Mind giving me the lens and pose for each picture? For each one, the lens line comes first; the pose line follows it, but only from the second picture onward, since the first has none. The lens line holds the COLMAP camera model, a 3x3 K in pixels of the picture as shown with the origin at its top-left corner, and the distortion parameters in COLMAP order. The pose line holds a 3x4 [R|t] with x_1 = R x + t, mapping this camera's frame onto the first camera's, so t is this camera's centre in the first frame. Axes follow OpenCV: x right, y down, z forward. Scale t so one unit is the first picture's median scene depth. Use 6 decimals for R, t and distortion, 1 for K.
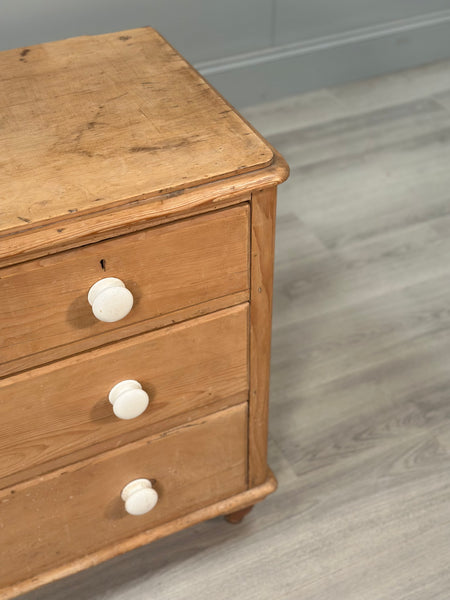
lens RADIAL K [[840.2, 0, 224.7], [0, 840.2, 303.0], [0, 0, 1]] dist [0.112497, 0.000000]
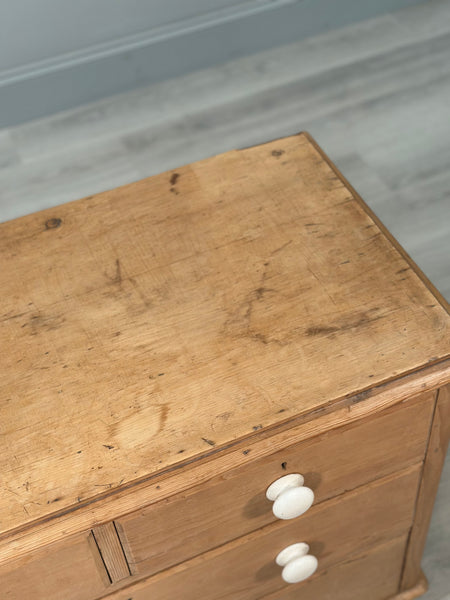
lens RADIAL K [[840.2, 0, 224.0], [0, 840.2, 300.1], [0, 0, 1]] dist [0.112497, 0.000000]
pose [[0.997047, -0.006926, -0.076479, -0.121754], [0.017355, 0.990480, 0.136556, -0.319595], [0.074805, -0.137480, 0.987676, 0.074244]]
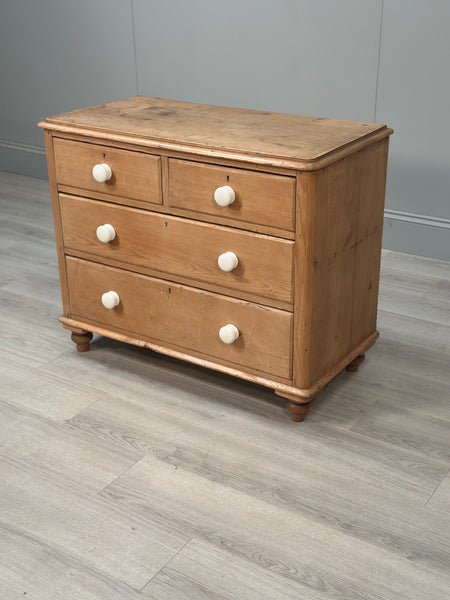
lens RADIAL K [[840.2, 0, 223.9], [0, 840.2, 303.7], [0, 0, 1]] dist [0.112497, 0.000000]
pose [[0.519917, 0.347950, -0.780139, 1.470490], [-0.552306, 0.833633, 0.003730, 0.196571], [0.651648, 0.428936, 0.625595, -0.204187]]
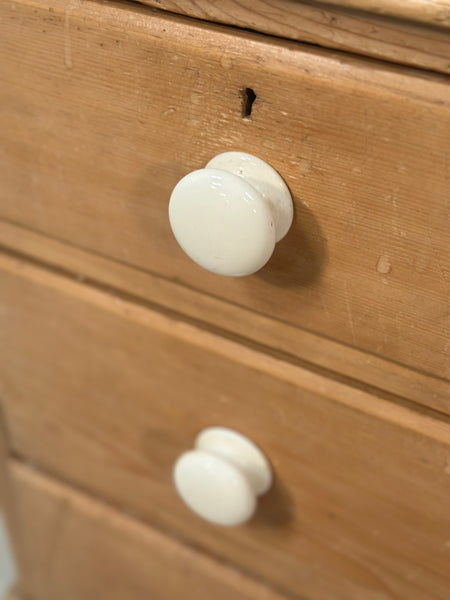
lens RADIAL K [[840.2, 0, 224.4], [0, 840.2, 302.0], [0, 0, 1]] dist [0.112497, 0.000000]
pose [[0.572063, 0.523264, -0.631615, -0.232475], [-0.540997, 0.819524, 0.188949, 0.066870], [0.616495, 0.233611, 0.751904, 0.542860]]
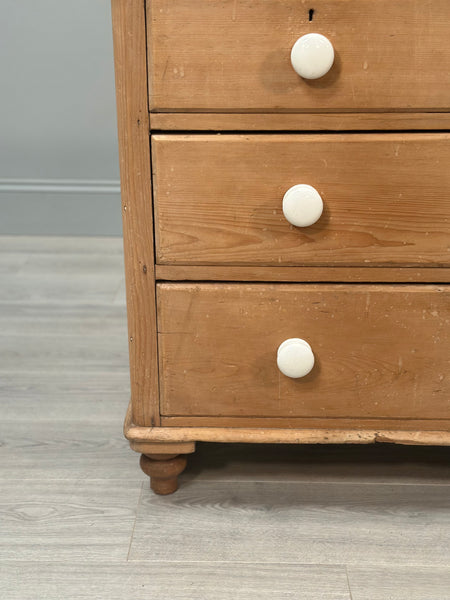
lens RADIAL K [[840.2, 0, 221.4], [0, 840.2, 304.3], [0, 0, 1]] dist [0.112497, 0.000000]
pose [[0.893876, 0.157461, -0.419751, -0.120592], [-0.295051, 0.911558, -0.286370, 0.624921], [0.337536, 0.379827, 0.861279, 0.073505]]
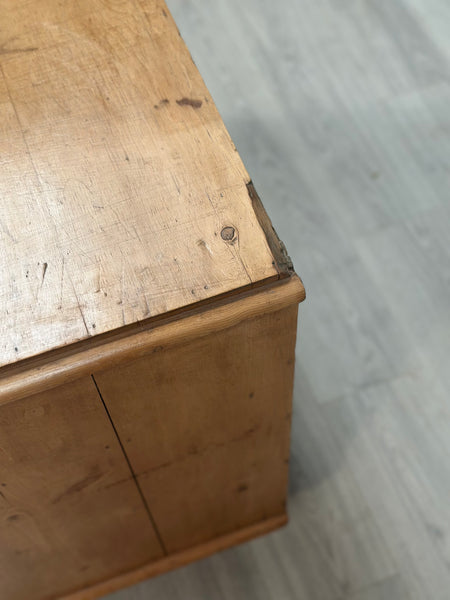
lens RADIAL K [[840.2, 0, 225.6], [0, 840.2, 299.5], [0, 0, 1]] dist [0.112497, 0.000000]
pose [[-0.093884, 0.864192, -0.494326, 0.209971], [-0.613013, 0.341056, 0.712668, -0.775872], [0.784475, 0.369936, 0.497742, 0.853809]]
